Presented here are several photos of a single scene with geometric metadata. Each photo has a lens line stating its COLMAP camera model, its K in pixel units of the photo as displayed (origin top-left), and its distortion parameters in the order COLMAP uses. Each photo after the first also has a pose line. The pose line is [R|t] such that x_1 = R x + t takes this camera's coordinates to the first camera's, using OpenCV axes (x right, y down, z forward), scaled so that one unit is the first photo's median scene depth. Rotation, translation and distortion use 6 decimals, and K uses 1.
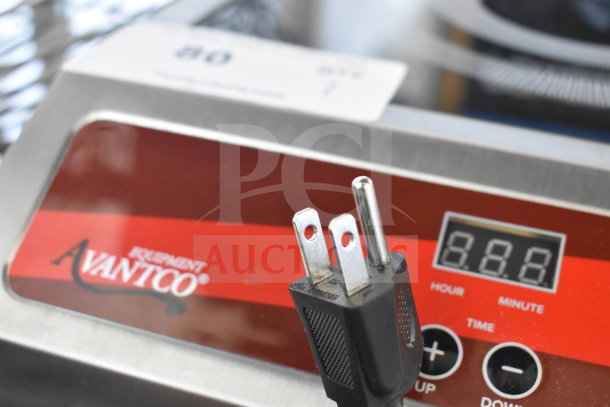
lens RADIAL K [[856.1, 0, 305.0], [0, 856.1, 203.5], [0, 0, 1]] dist [-0.019204, -0.044901]
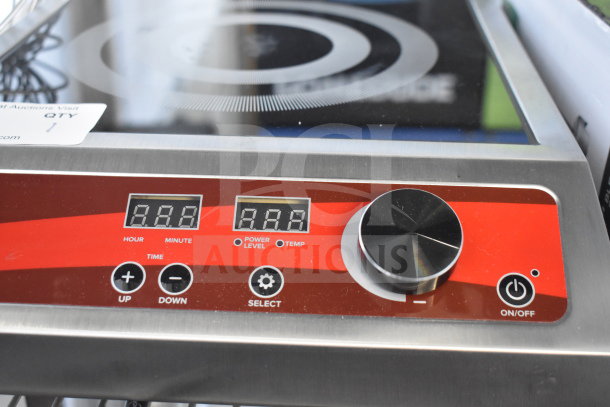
lens RADIAL K [[856.1, 0, 305.0], [0, 856.1, 203.5], [0, 0, 1]] dist [-0.019204, -0.044901]
pose [[0.966576, -0.165188, 0.196069, 0.166446], [0.171140, 0.985152, -0.013693, 0.106140], [-0.190896, 0.046790, 0.980495, -0.618972]]
